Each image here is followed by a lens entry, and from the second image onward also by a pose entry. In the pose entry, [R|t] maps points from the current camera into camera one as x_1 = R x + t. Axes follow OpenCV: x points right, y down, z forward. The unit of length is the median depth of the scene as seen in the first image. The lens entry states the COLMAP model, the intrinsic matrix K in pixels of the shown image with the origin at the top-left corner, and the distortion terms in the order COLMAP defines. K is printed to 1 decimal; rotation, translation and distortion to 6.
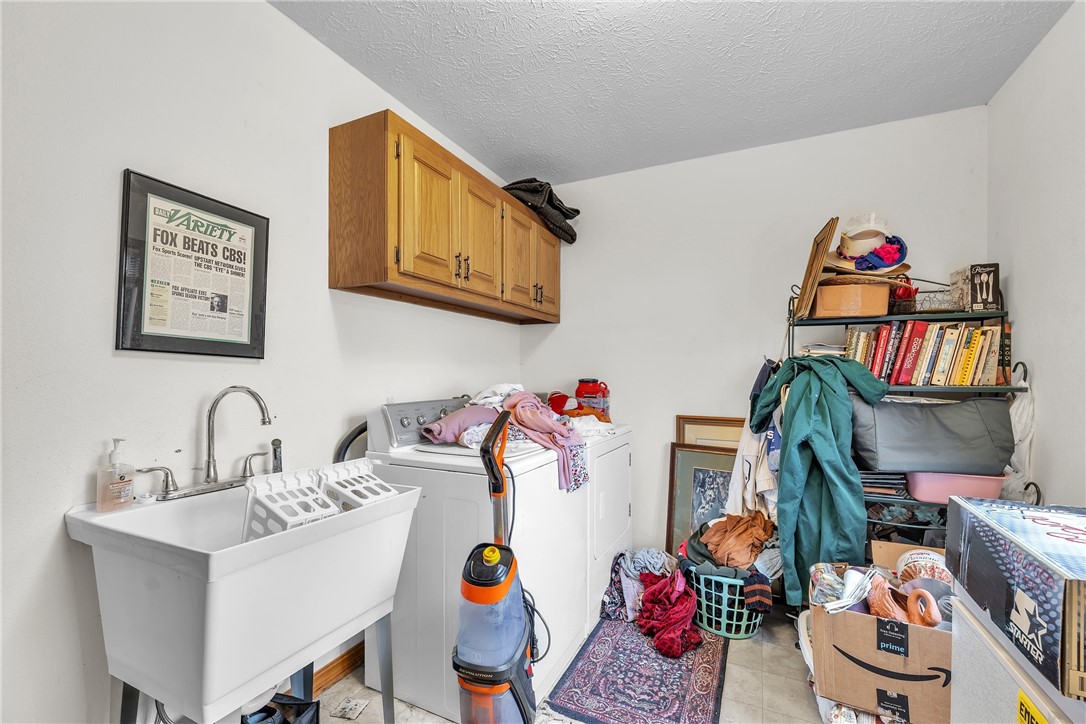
lens RADIAL K [[452.7, 0, 543.4], [0, 452.7, 370.2], [0, 0, 1]] dist [-0.013225, 0.000560]
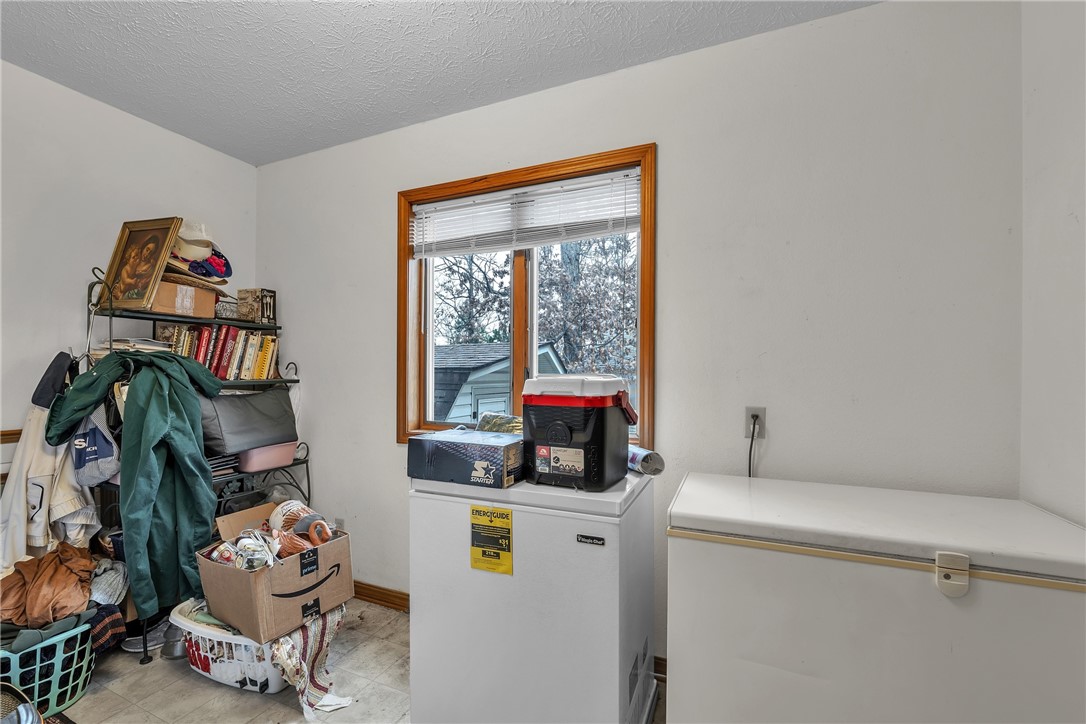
lens RADIAL K [[452.7, 0, 540.9], [0, 452.7, 365.0], [0, 0, 1]] dist [-0.013225, 0.000560]
pose [[-0.037307, 0.012171, 0.999230, -0.405400], [-0.010298, 0.999868, -0.012563, 0.000037], [-0.999251, -0.010759, -0.037177, 0.218038]]
